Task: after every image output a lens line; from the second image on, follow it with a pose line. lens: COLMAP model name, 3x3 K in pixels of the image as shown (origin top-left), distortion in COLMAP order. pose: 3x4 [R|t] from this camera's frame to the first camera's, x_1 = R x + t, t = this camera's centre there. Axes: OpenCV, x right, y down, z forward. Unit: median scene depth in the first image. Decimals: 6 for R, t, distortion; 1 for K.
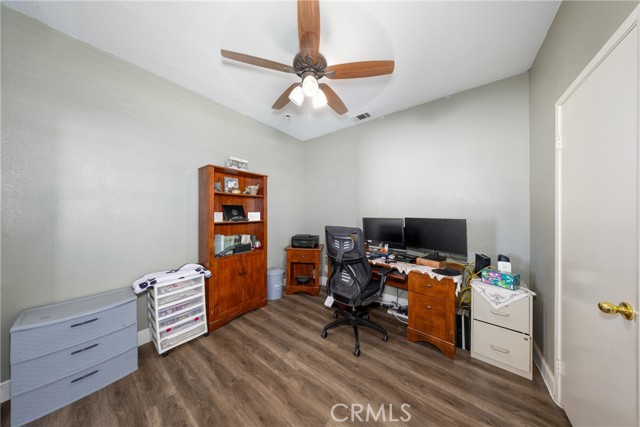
lens RADIAL K [[185.2, 0, 316.9], [0, 185.2, 212.6], [0, 0, 1]] dist [-0.000589, -0.000117]
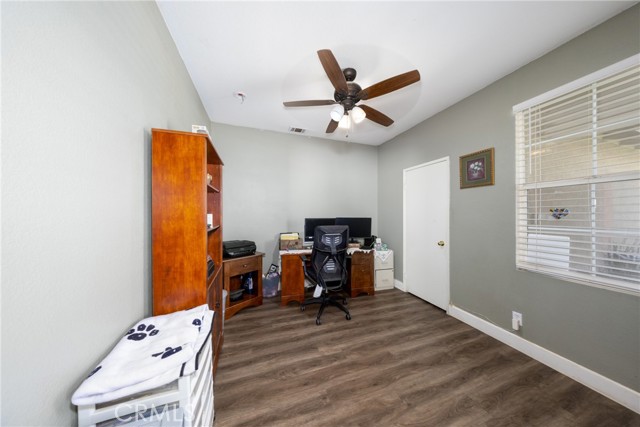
lens RADIAL K [[185.2, 0, 316.9], [0, 185.2, 212.6], [0, 0, 1]] dist [-0.000589, -0.000117]
pose [[0.559996, 0.001084, 0.828495, -1.004625], [0.003098, 0.999989, -0.003402, -0.005742], [-0.828489, 0.004472, 0.559987, 0.418357]]
